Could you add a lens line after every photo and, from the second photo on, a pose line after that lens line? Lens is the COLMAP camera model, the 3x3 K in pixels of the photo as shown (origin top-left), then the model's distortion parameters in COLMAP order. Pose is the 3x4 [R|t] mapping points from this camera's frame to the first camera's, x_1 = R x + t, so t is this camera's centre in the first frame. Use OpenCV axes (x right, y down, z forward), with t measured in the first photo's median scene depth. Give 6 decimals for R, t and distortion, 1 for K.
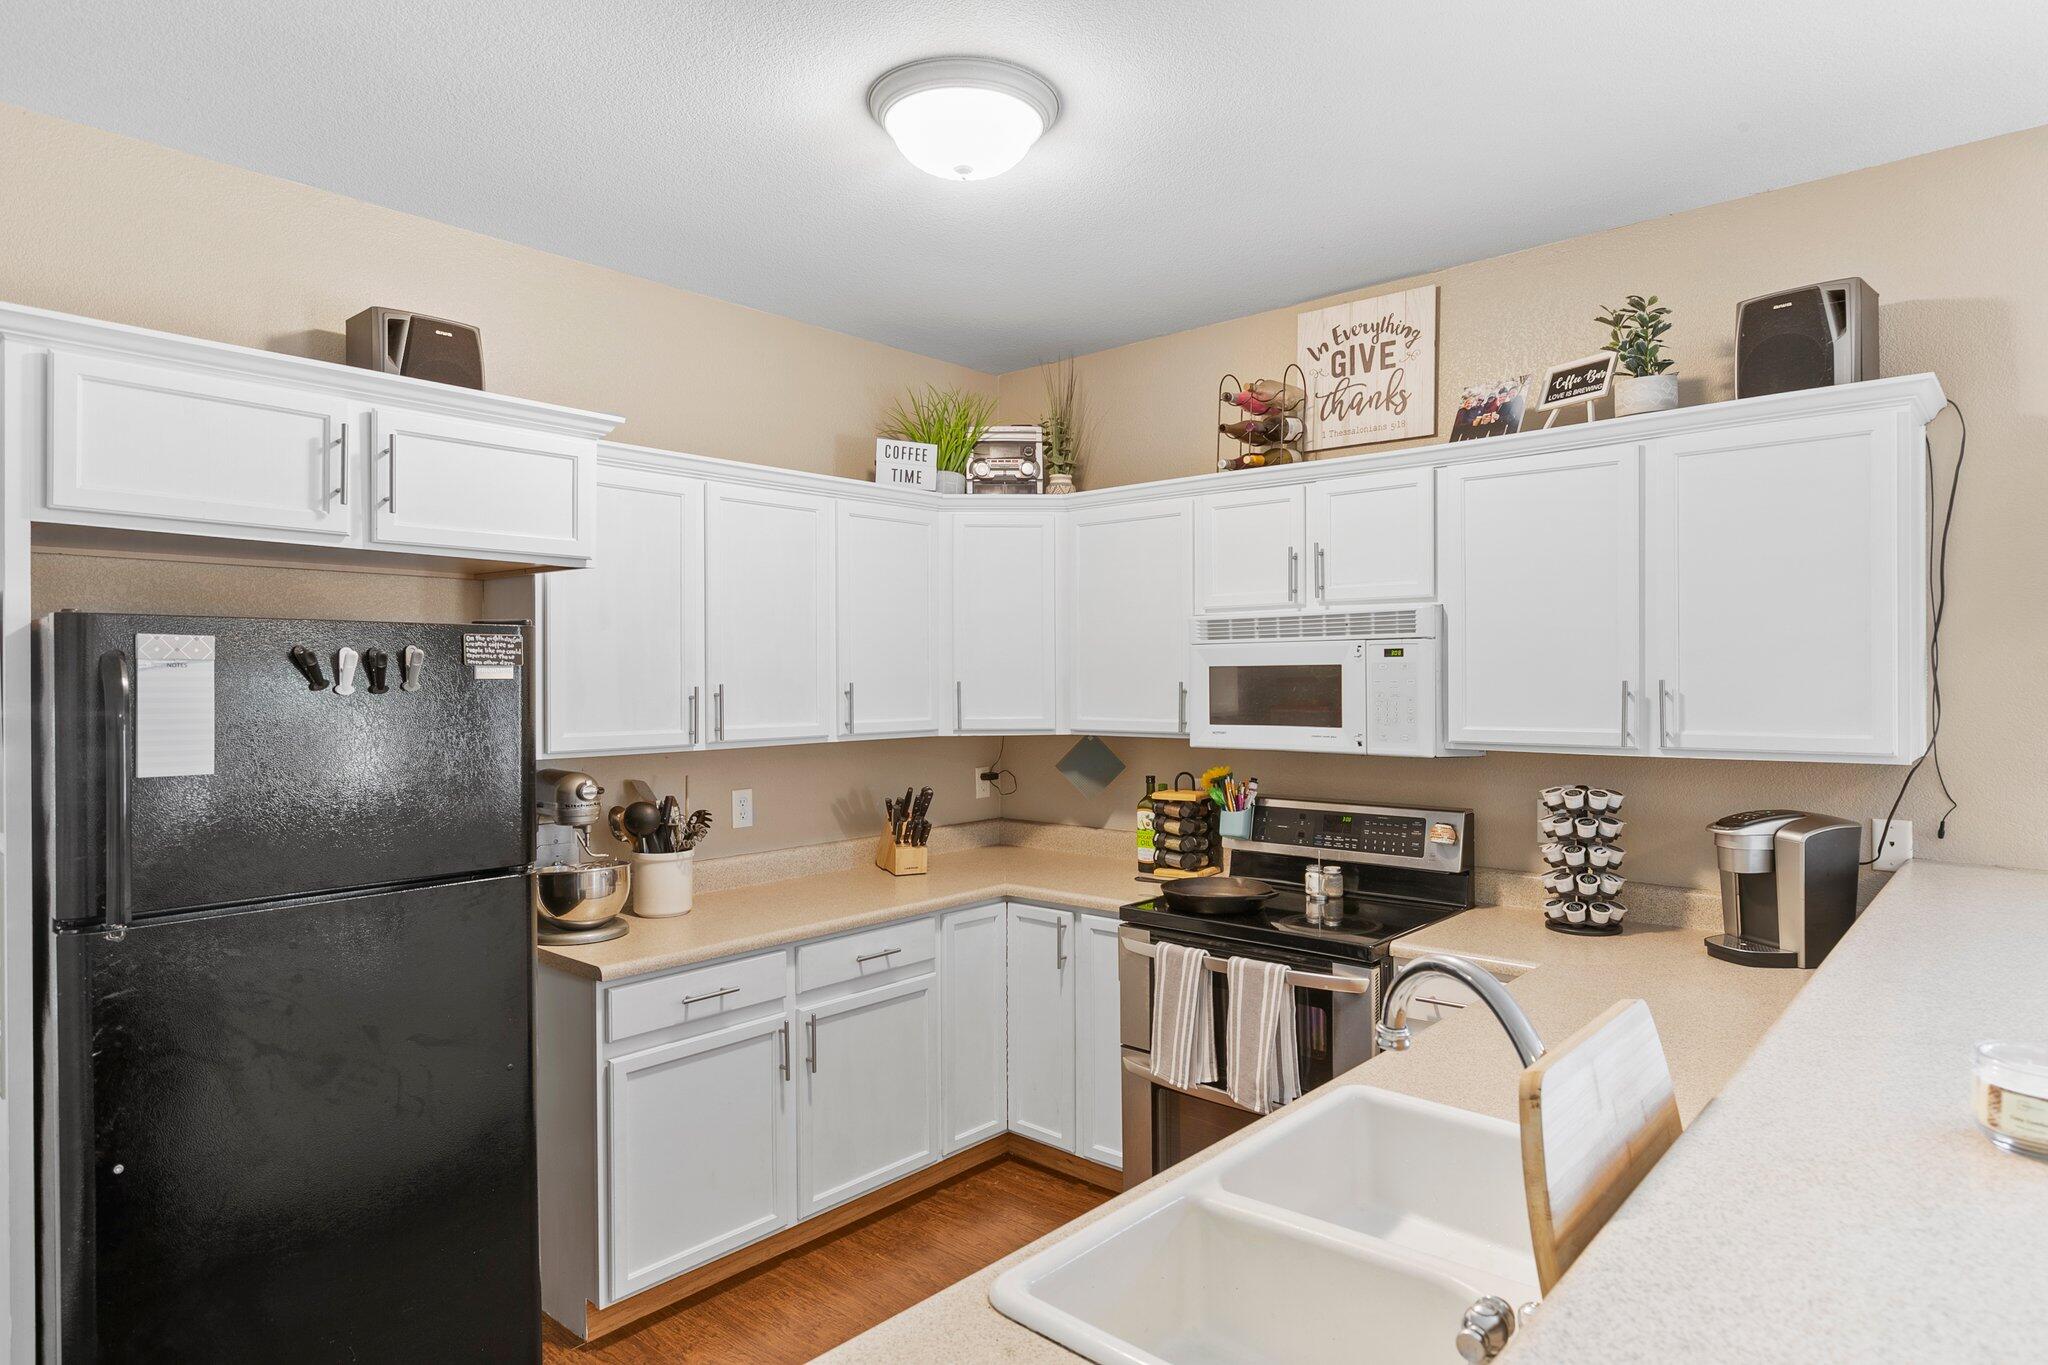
lens RADIAL K [[1163.3, 0, 1043.1], [0, 1163.3, 680.6], [0, 0, 1]] dist [0.004536, -0.001073]
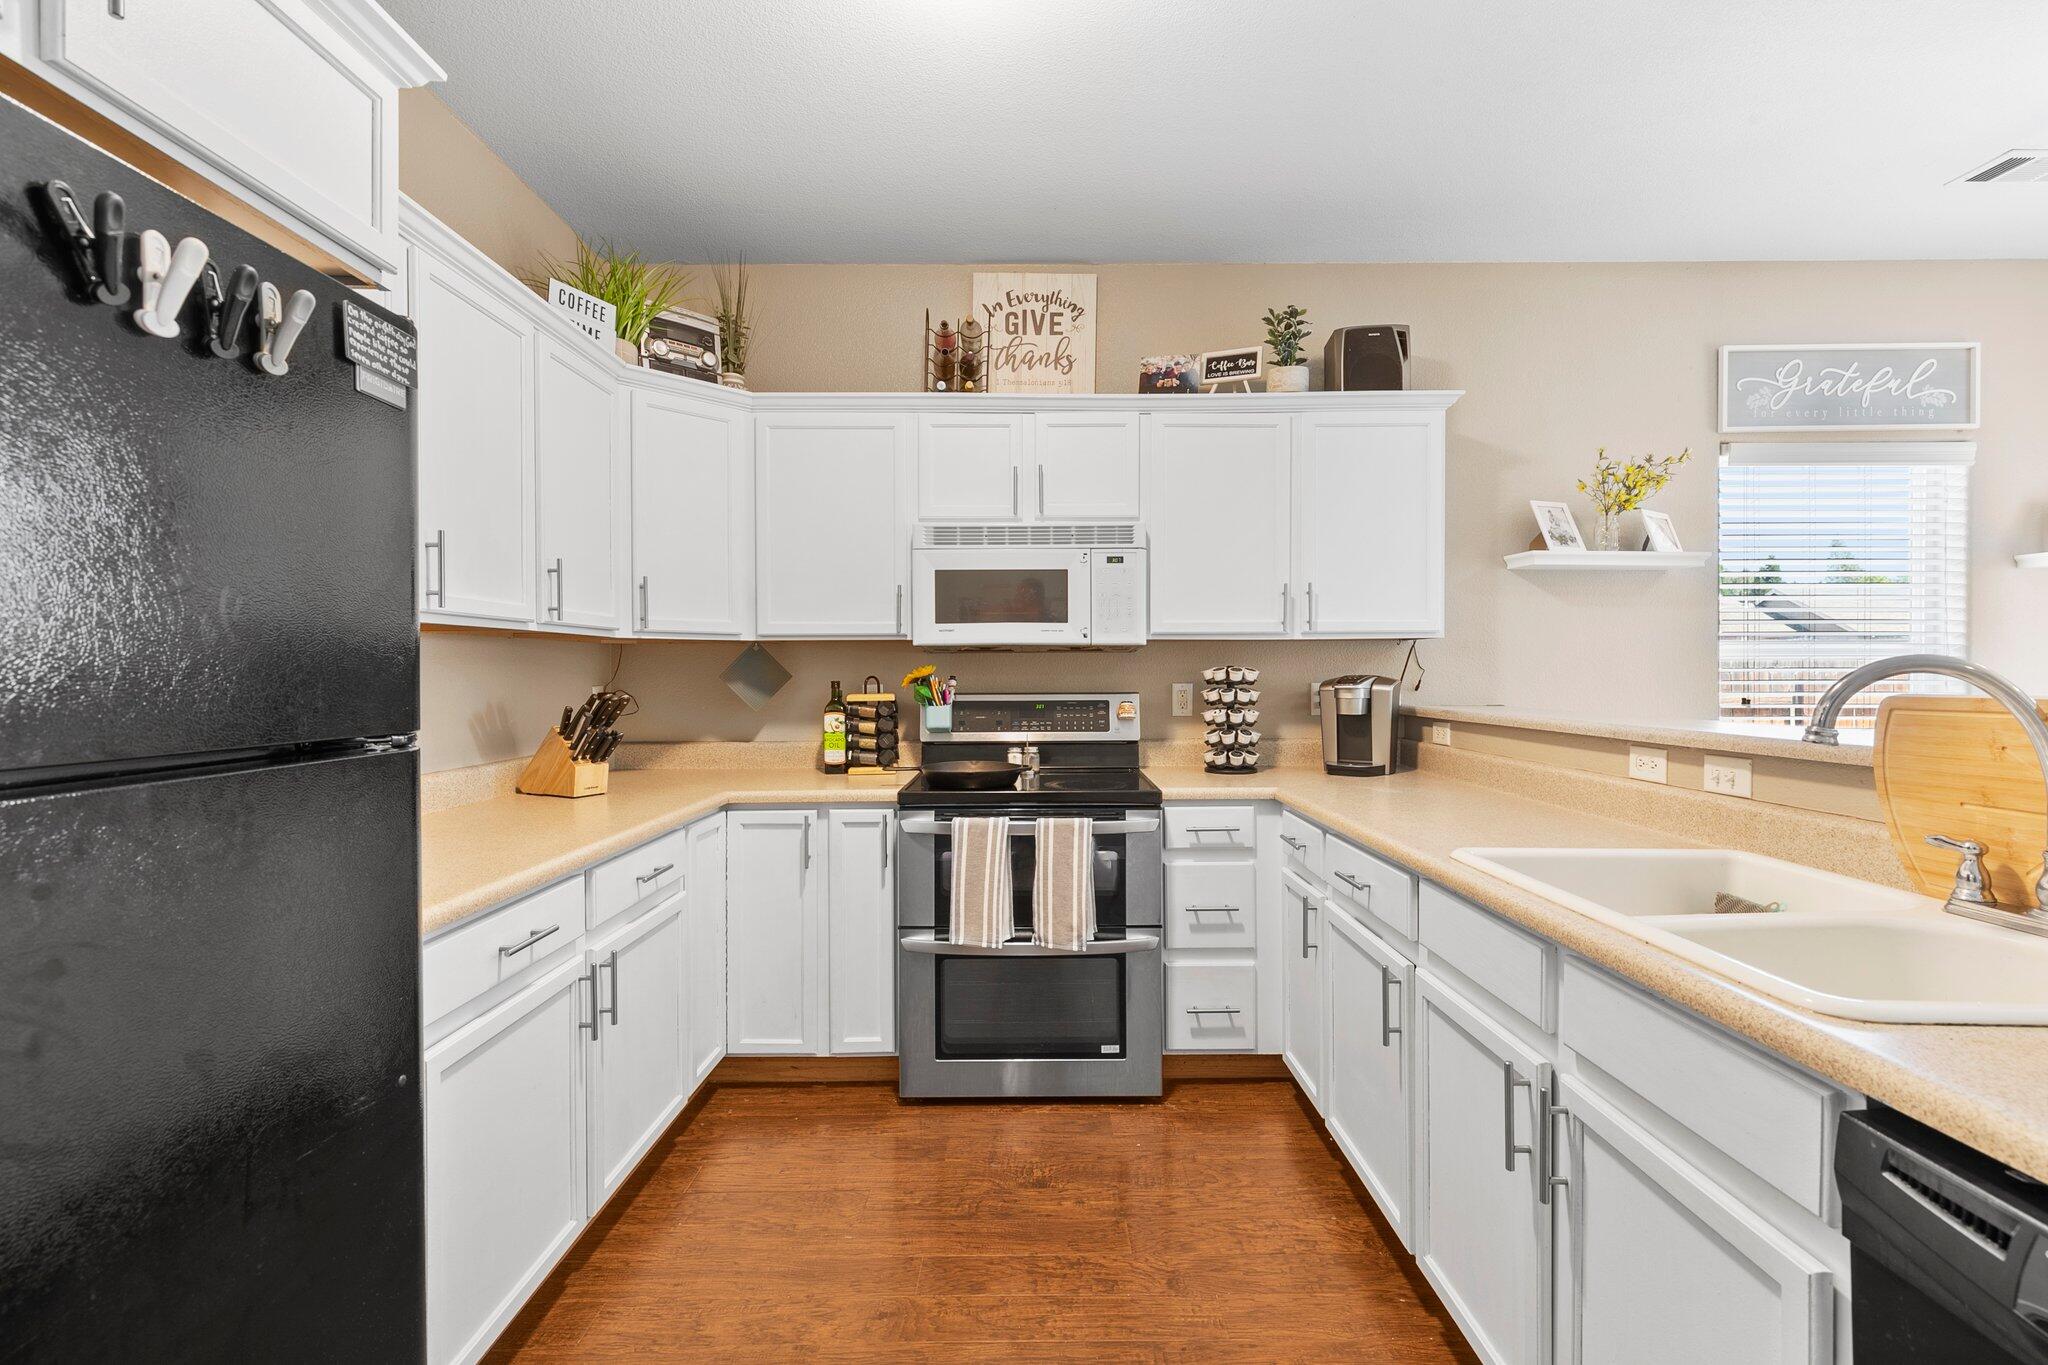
lens RADIAL K [[911.7, 0, 1036.4], [0, 911.7, 681.3], [0, 0, 1]] dist [0.007871, -0.001190]
pose [[0.749780, -0.003645, 0.661677, -0.379718], [0.001538, 0.999992, 0.003767, 0.096396], [-0.661686, -0.001807, 0.749779, 0.328910]]
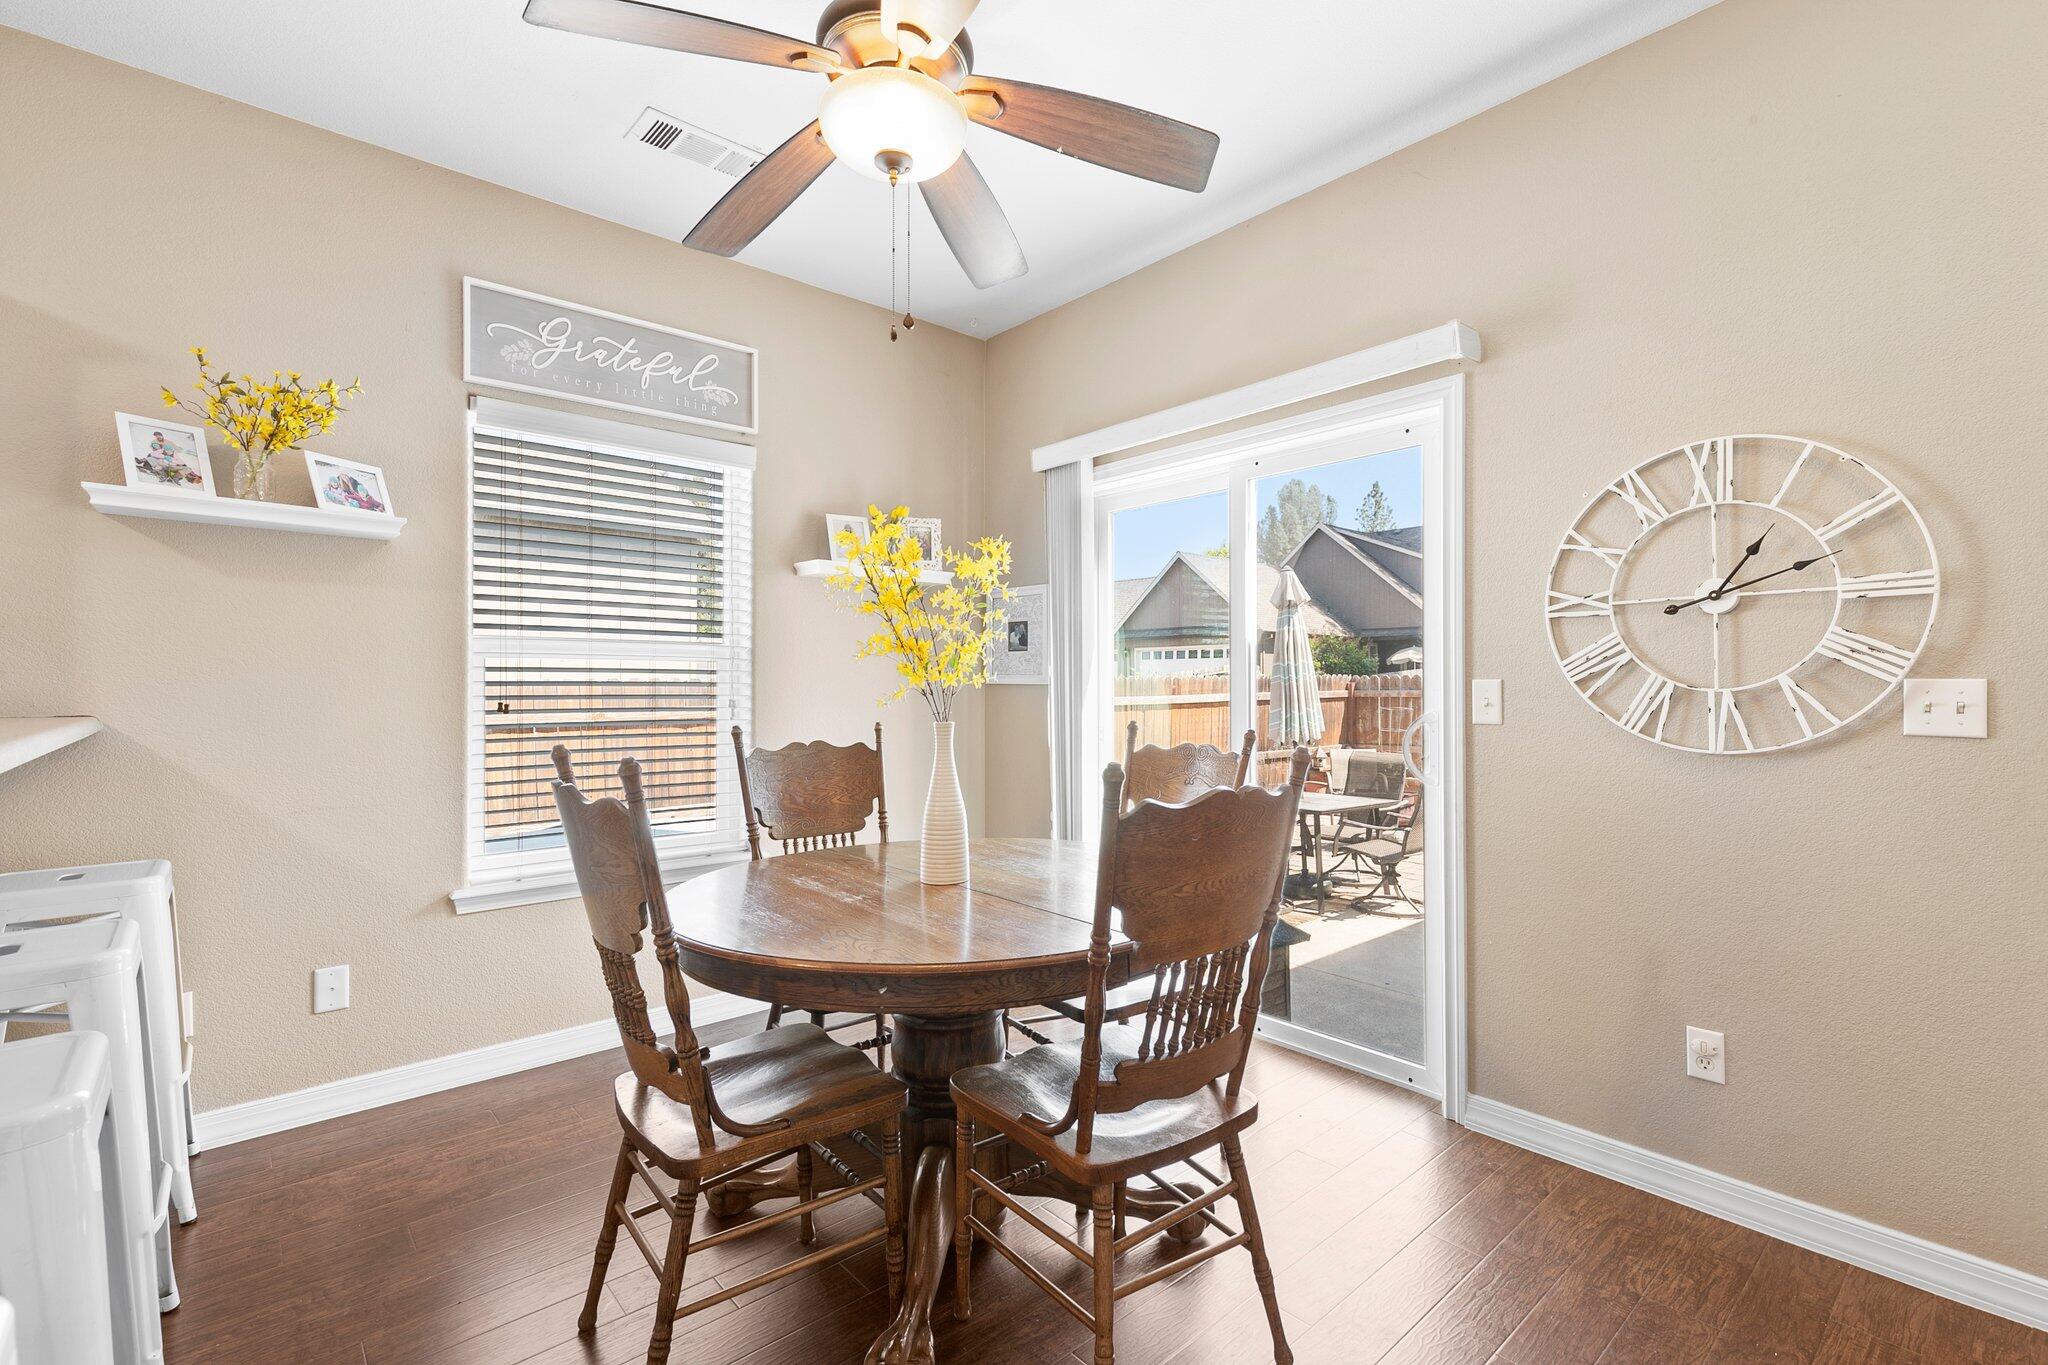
lens RADIAL K [[911.7, 0, 1036.0], [0, 911.7, 684.7], [0, 0, 1]] dist [0.007871, -0.001190]
pose [[0.124988, 0.004329, 0.992149, 0.108782], [0.000299, 0.999990, -0.004401, 0.108428], [-0.992158, 0.000847, 0.124986, -0.045080]]
